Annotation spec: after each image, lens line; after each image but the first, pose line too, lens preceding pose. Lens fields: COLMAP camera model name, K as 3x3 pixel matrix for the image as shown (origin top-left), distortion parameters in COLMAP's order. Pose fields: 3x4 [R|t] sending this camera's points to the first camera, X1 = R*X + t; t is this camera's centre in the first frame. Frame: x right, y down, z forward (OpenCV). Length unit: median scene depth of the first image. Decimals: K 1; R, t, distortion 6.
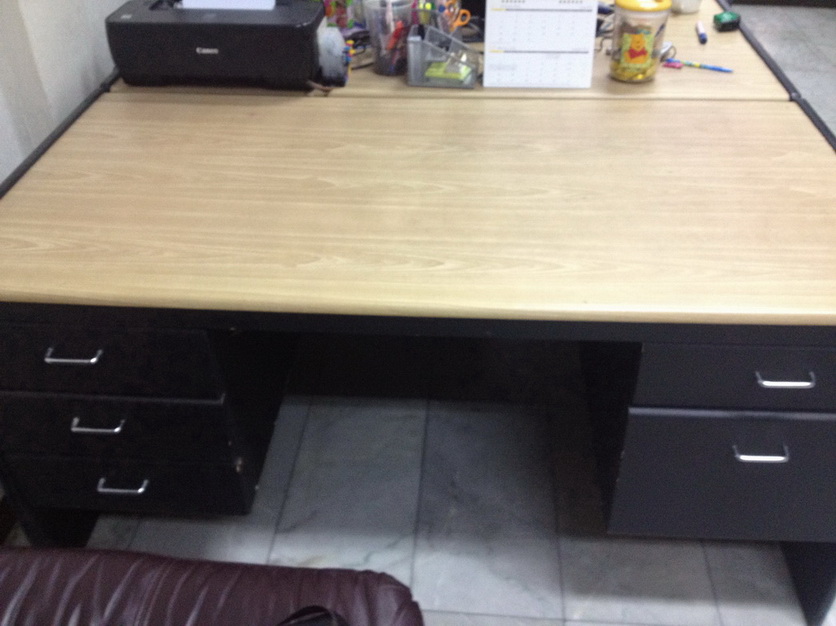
lens RADIAL K [[807.1, 0, 418.0], [0, 807.1, 313.0], [0, 0, 1]] dist [0.243246, -0.646065]
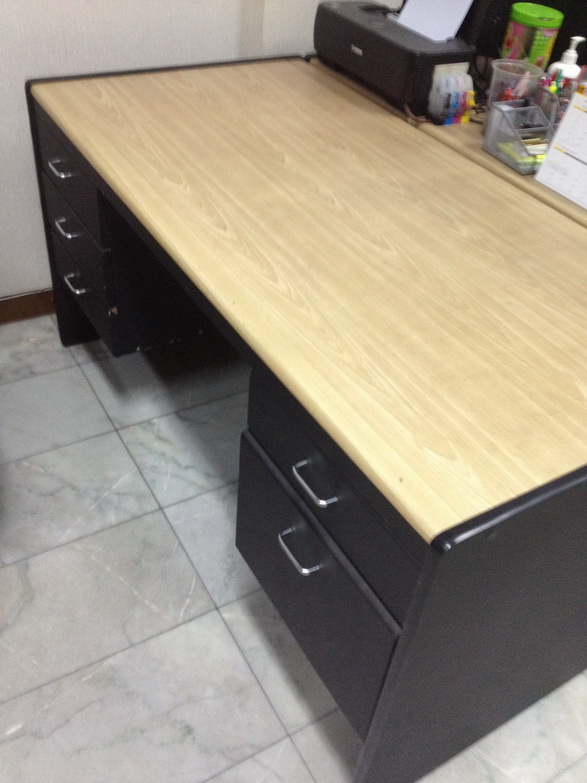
lens RADIAL K [[756.0, 0, 293.5], [0, 756.0, 391.5], [0, 0, 1]] dist [0.243246, -0.646065]
pose [[0.557817, 0.570134, -0.603147, 0.697107], [-0.565238, 0.793100, 0.226933, -0.145172], [0.607738, 0.214335, 0.764666, 0.229861]]
